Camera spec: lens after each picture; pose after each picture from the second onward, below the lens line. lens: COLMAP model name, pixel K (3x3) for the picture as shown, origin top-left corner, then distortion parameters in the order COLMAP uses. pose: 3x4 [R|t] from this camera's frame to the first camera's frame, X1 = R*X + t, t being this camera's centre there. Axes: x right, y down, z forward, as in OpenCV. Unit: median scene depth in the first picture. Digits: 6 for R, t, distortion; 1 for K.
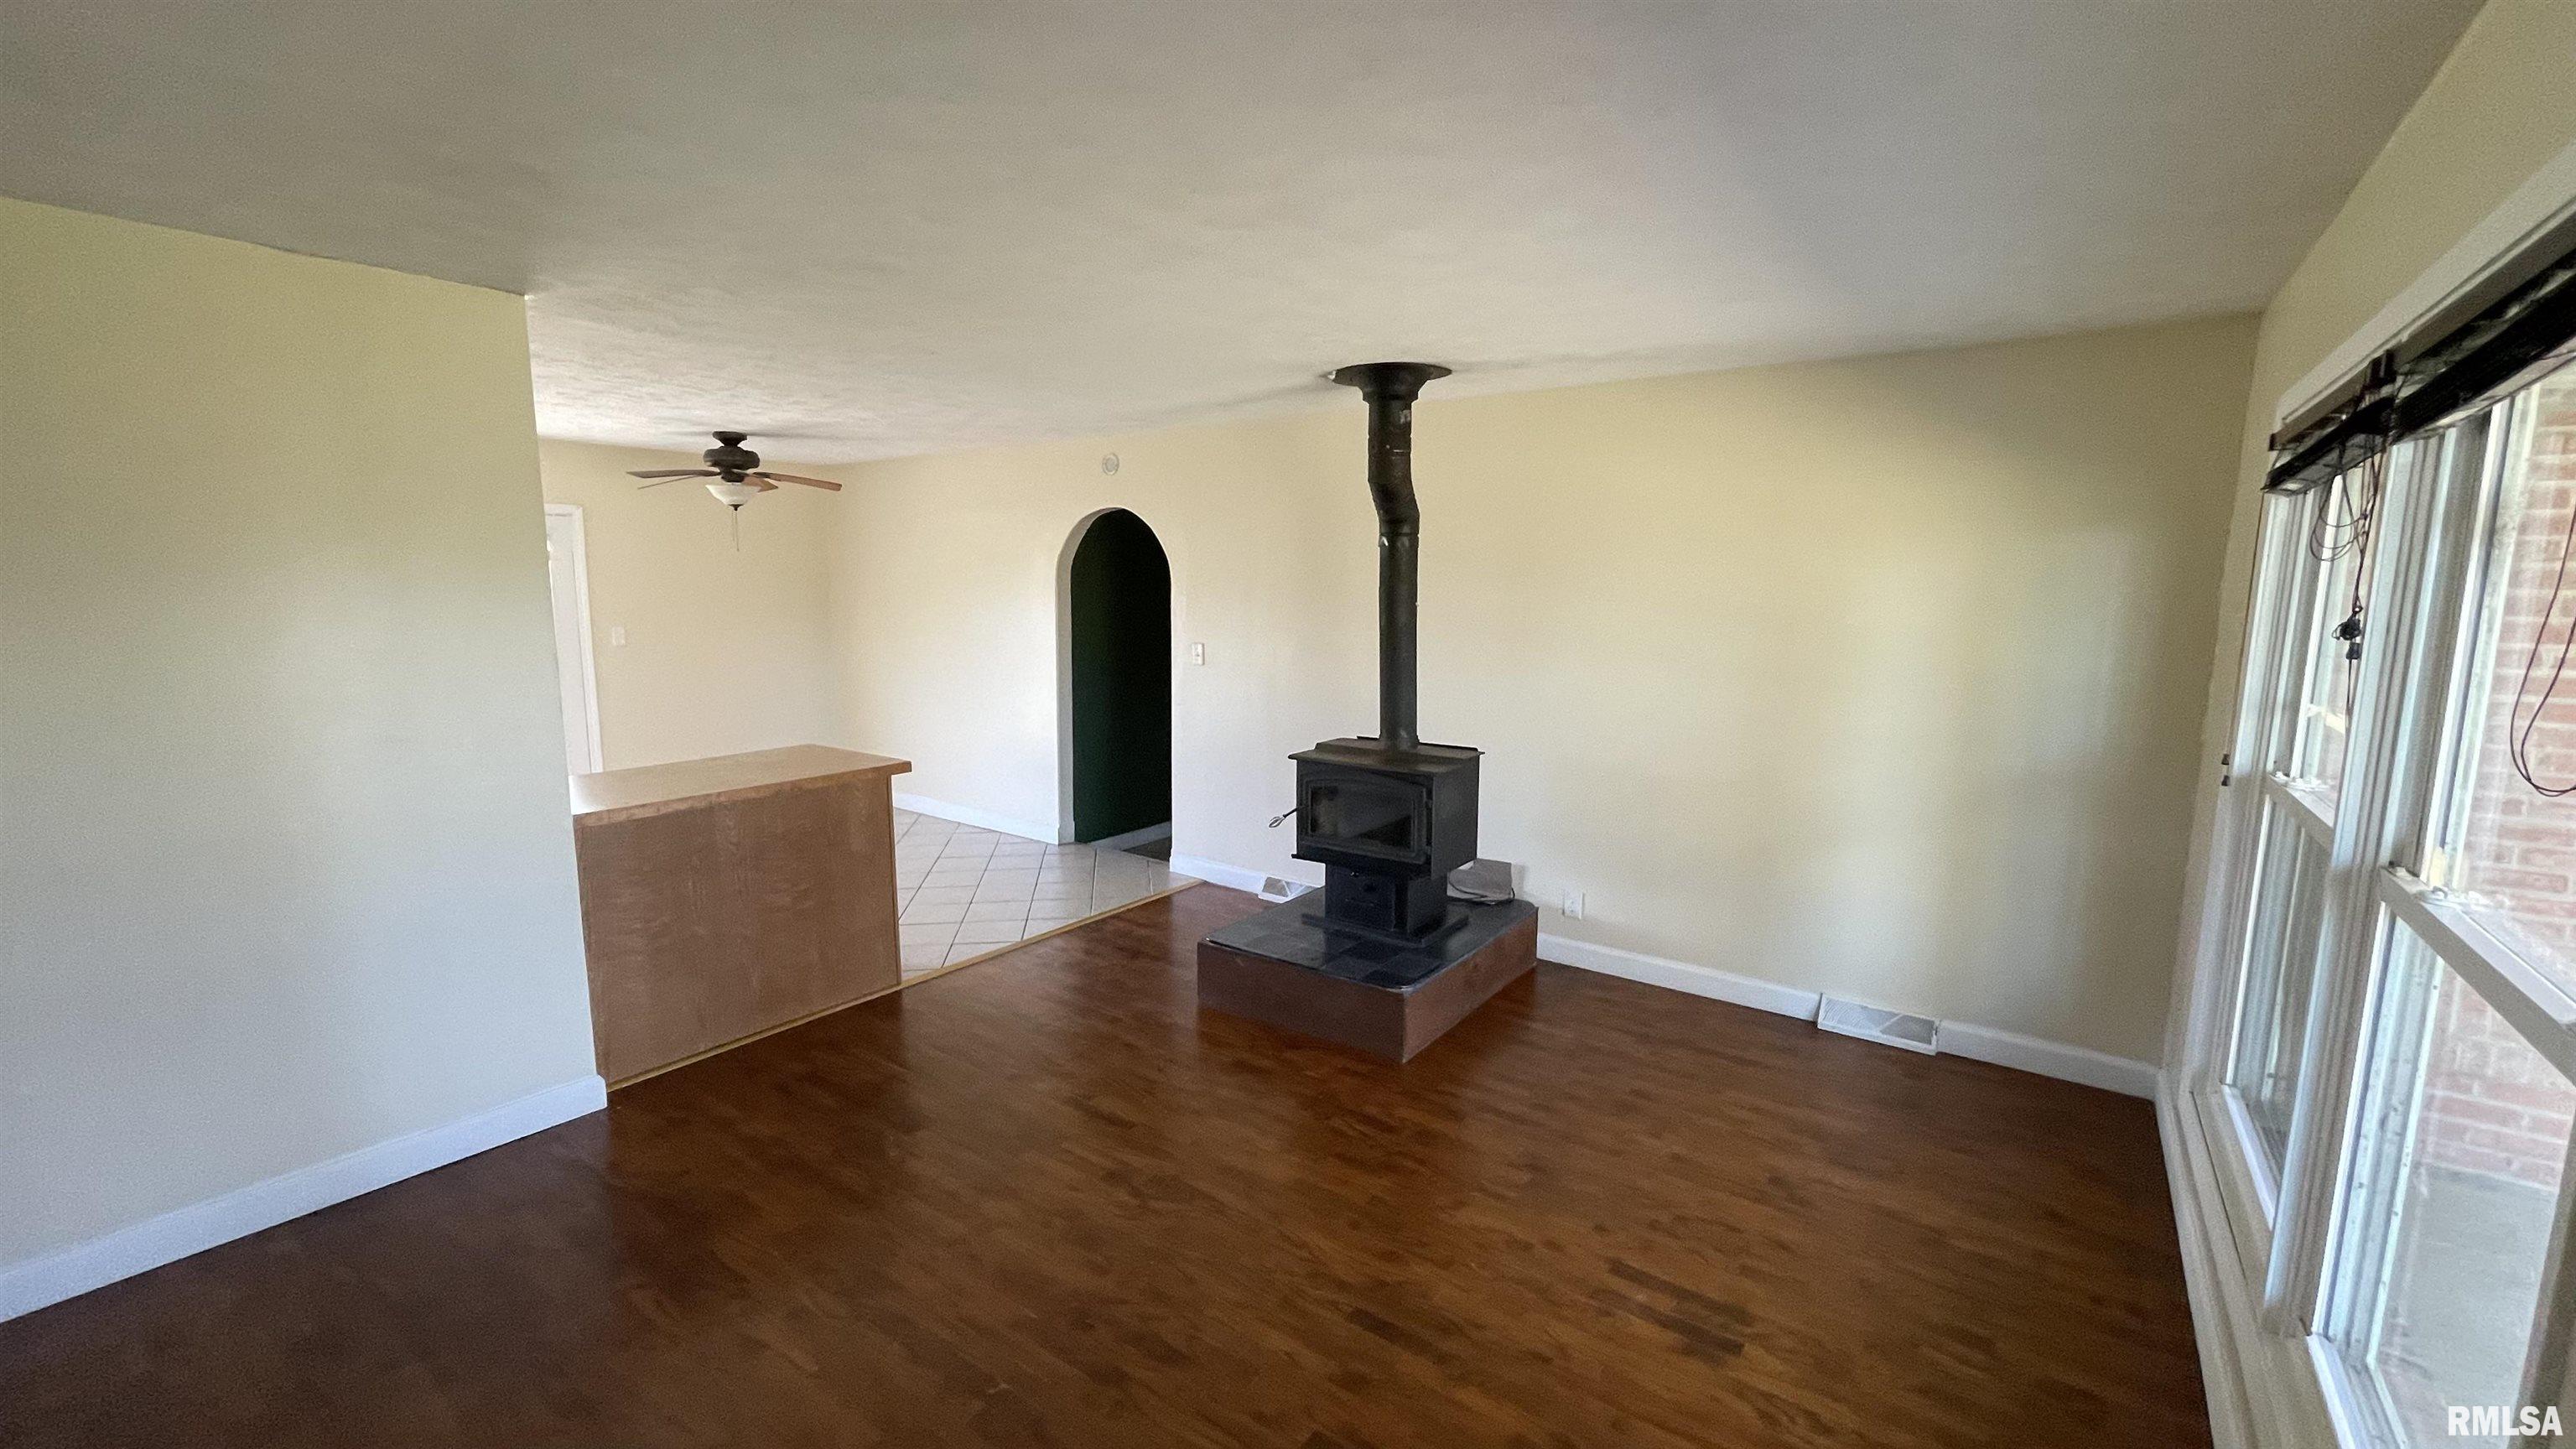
lens RADIAL K [[1057.8, 0, 1281.9], [0, 1057.8, 727.0], [0, 0, 1]] dist [0.000914, -0.000892]
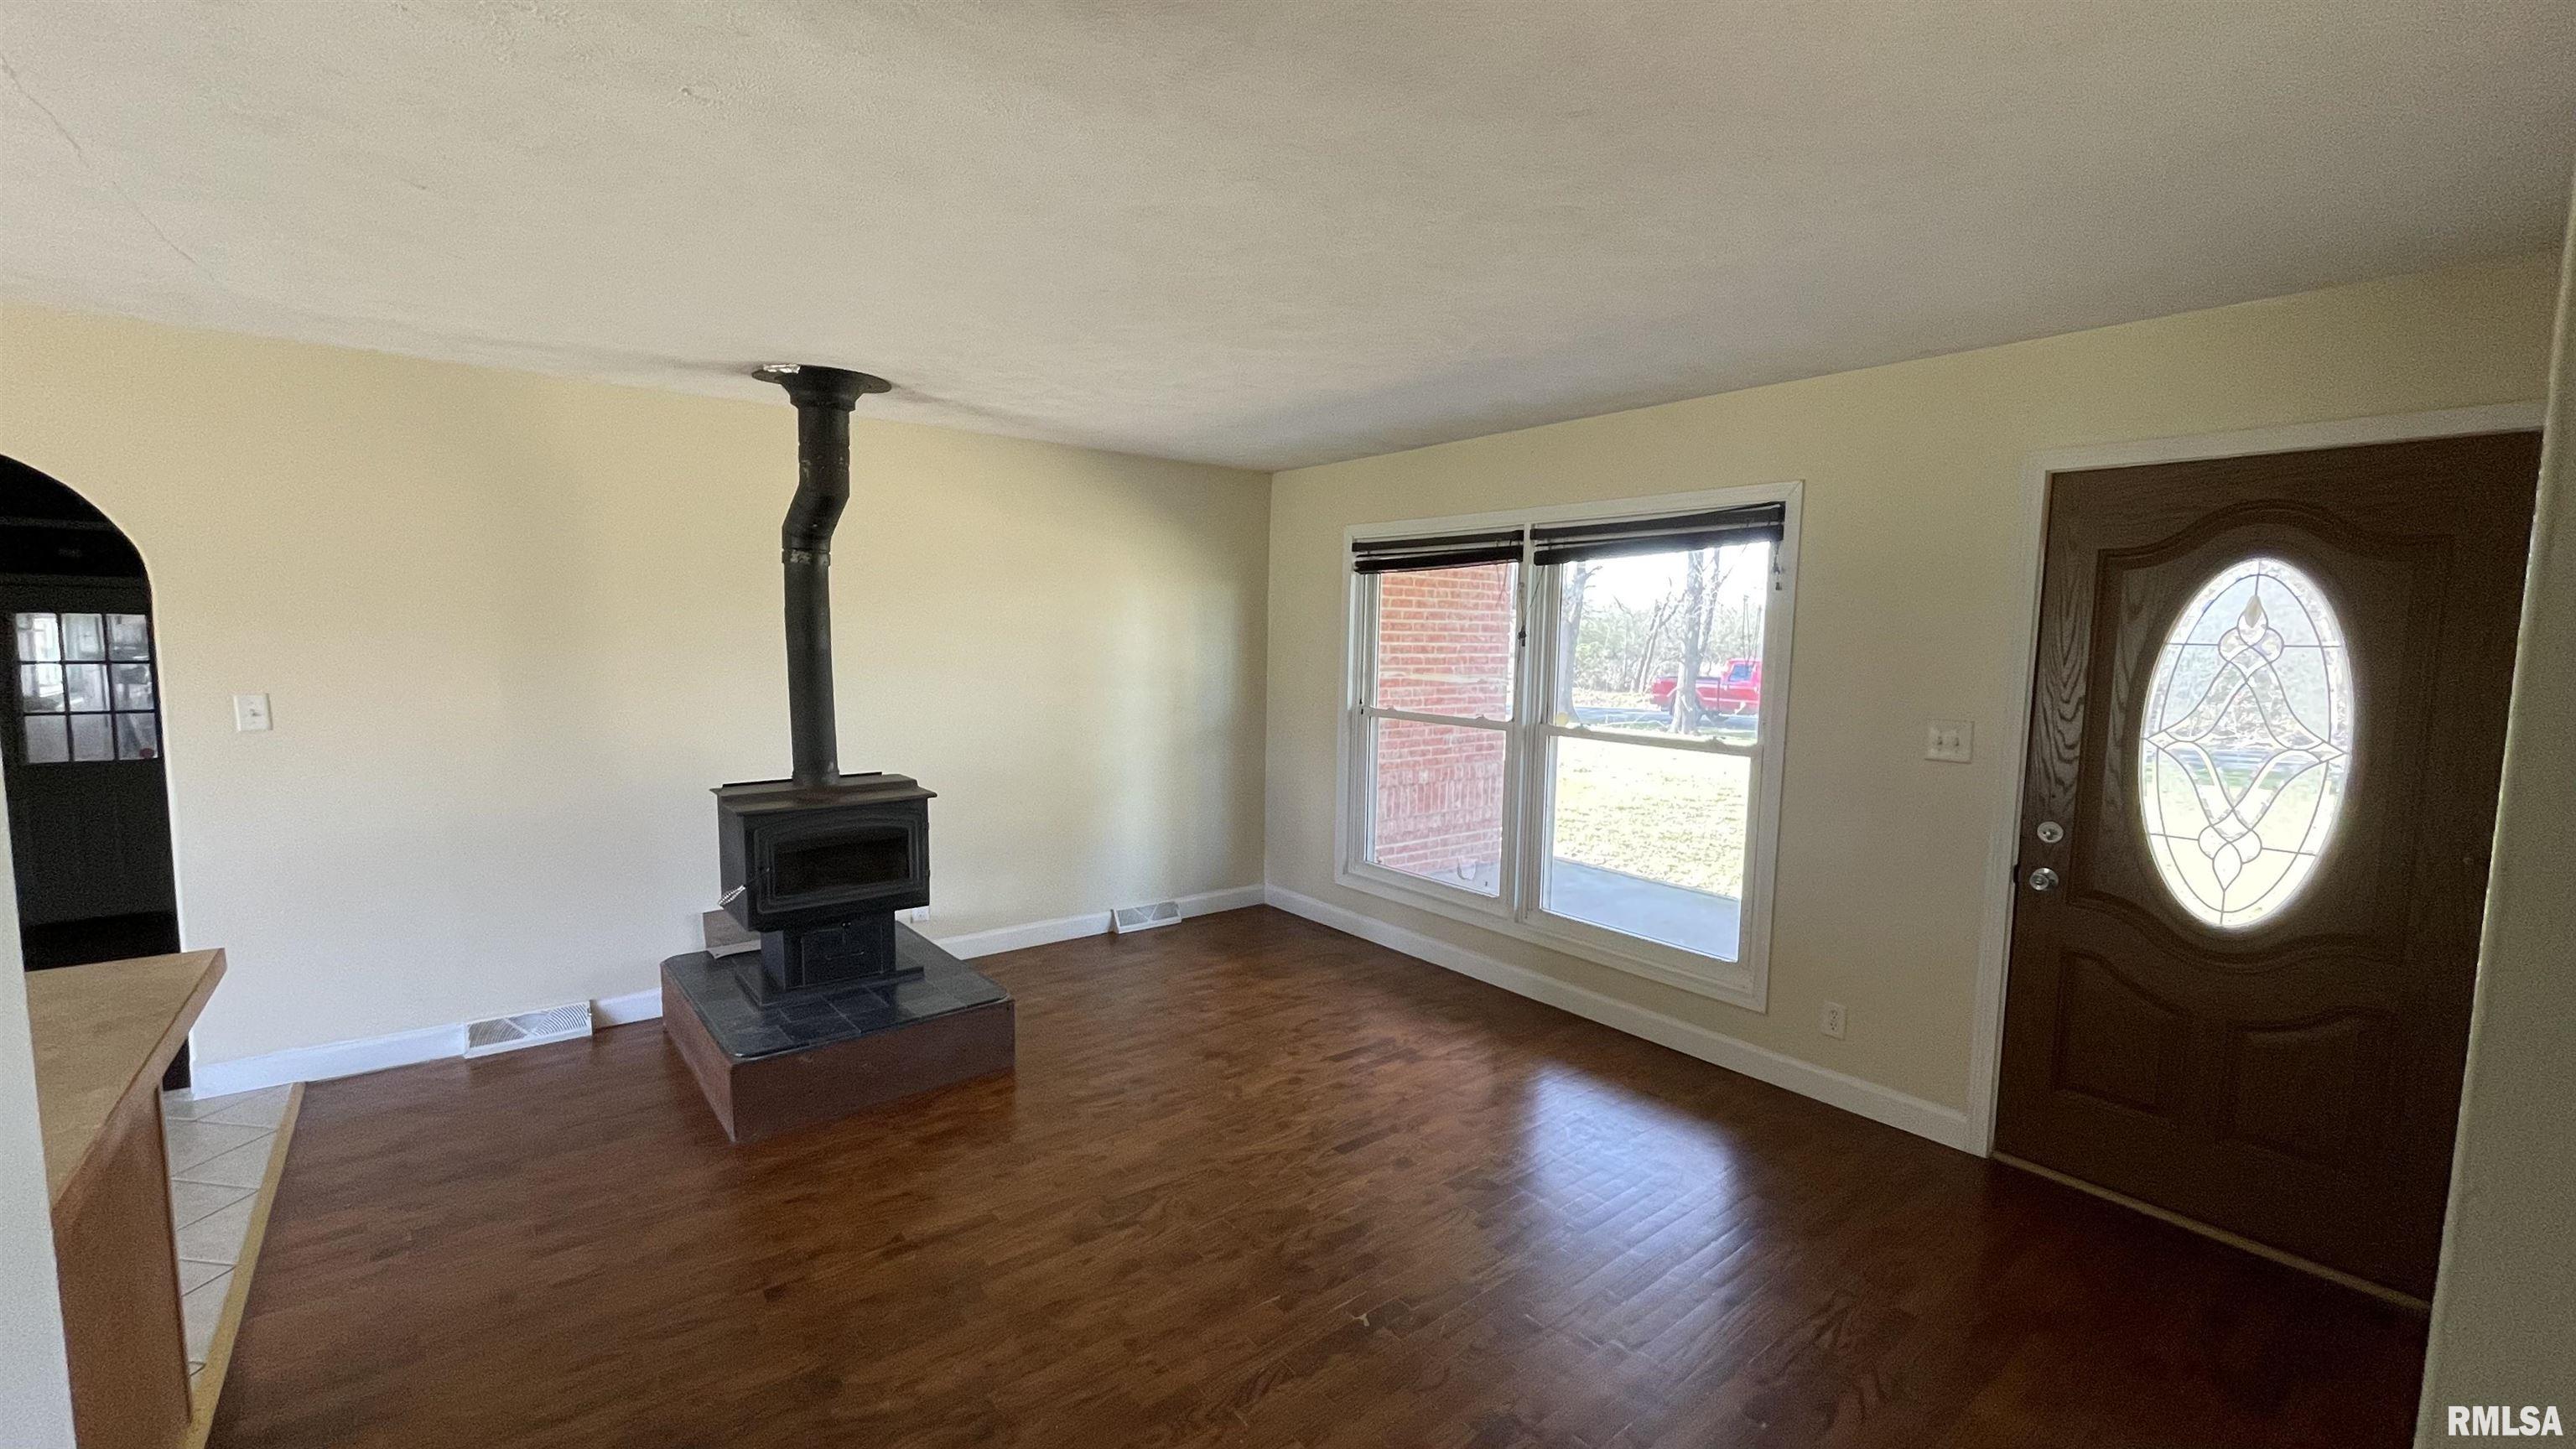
lens RADIAL K [[1057.8, 0, 1296.7], [0, 1057.8, 734.2], [0, 0, 1]] dist [0.000914, -0.000892]
pose [[0.242344, -0.100166, 0.965006, -0.776723], [0.114253, 0.990681, 0.074139, -0.050837], [-0.963440, 0.092288, 0.251530, 0.430278]]
